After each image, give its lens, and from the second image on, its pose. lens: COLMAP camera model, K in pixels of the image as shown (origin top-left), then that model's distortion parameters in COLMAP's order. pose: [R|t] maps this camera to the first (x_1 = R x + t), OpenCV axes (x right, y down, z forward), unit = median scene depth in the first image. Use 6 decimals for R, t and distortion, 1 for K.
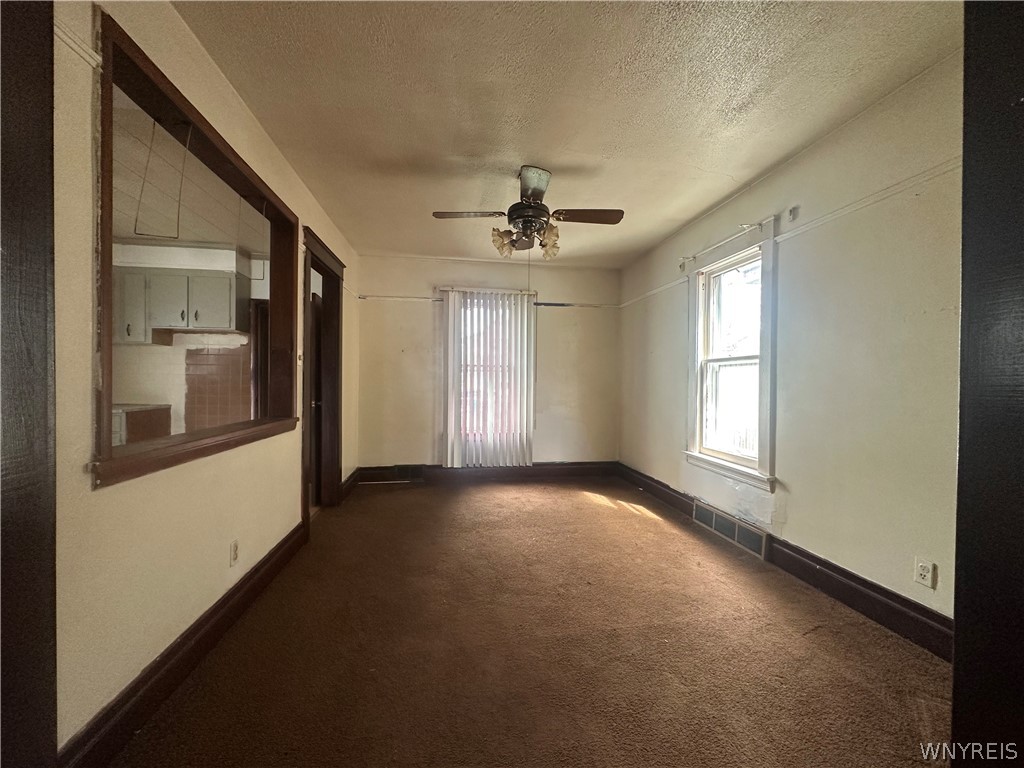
lens RADIAL K [[409.4, 0, 509.4], [0, 409.4, 387.0], [0, 0, 1]] dist [-0.000789, 0.000034]
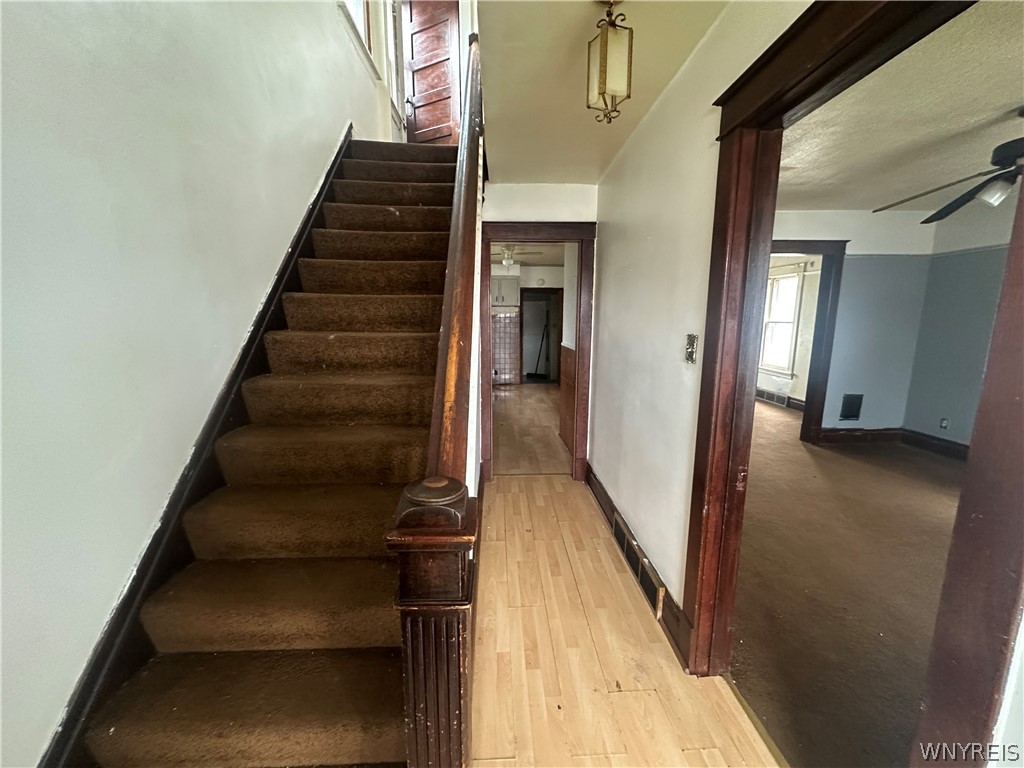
lens RADIAL K [[409.4, 0, 515.9], [0, 409.4, 381.1], [0, 0, 1]] dist [-0.000789, 0.000034]
pose [[0.995618, 0.017920, -0.091779, -0.528292], [-0.004106, 0.988897, 0.148545, -0.060667], [0.093422, -0.147518, 0.984637, -1.068700]]
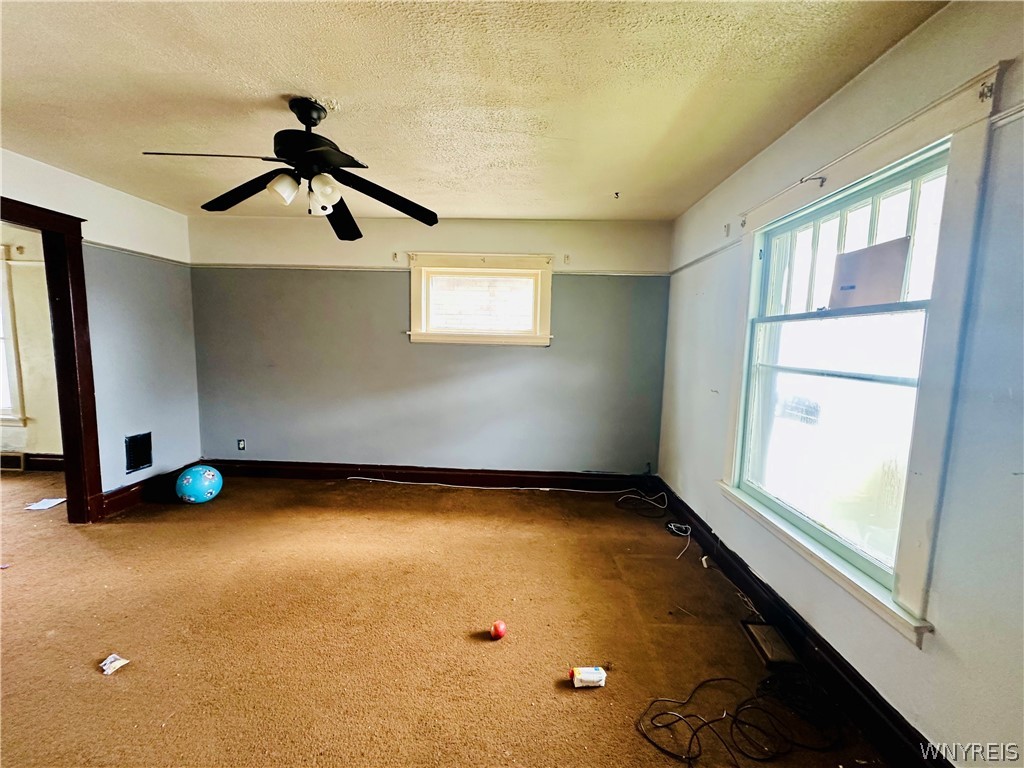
lens RADIAL K [[409.4, 0, 505.5], [0, 409.4, 385.6], [0, 0, 1]] dist [-0.000789, 0.000034]
pose [[0.183875, -0.105565, 0.977265, -0.368036], [-0.010050, 0.993962, 0.109260, -0.061014], [-0.982898, -0.029912, 0.181704, -0.751323]]
